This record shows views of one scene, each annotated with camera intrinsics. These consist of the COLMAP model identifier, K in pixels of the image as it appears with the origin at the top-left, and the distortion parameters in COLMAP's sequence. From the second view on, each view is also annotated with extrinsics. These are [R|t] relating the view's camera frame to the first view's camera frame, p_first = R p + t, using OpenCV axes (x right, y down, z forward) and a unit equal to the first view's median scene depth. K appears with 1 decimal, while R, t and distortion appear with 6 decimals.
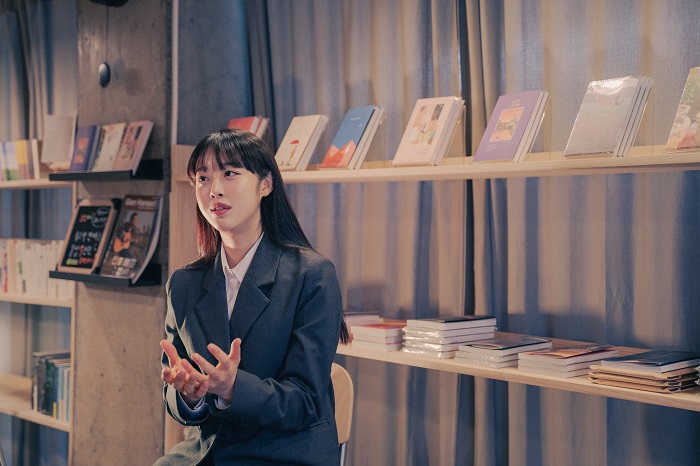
lens RADIAL K [[1035.1, 0, 350.1], [0, 1035.1, 233.1], [0, 0, 1]] dist [0.002804, 0.000000]
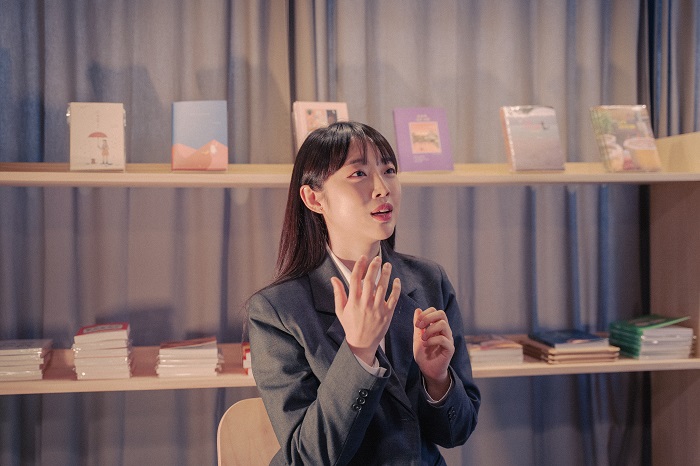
lens RADIAL K [[977.7, 0, 357.2], [0, 977.7, 230.2], [0, 0, 1]] dist [0.034635, 0.000000]
pose [[0.501351, 0.000651, 0.865244, -0.747555], [0.026625, 0.999515, -0.016179, 0.004305], [-0.864834, 0.031148, 0.501090, 0.560828]]
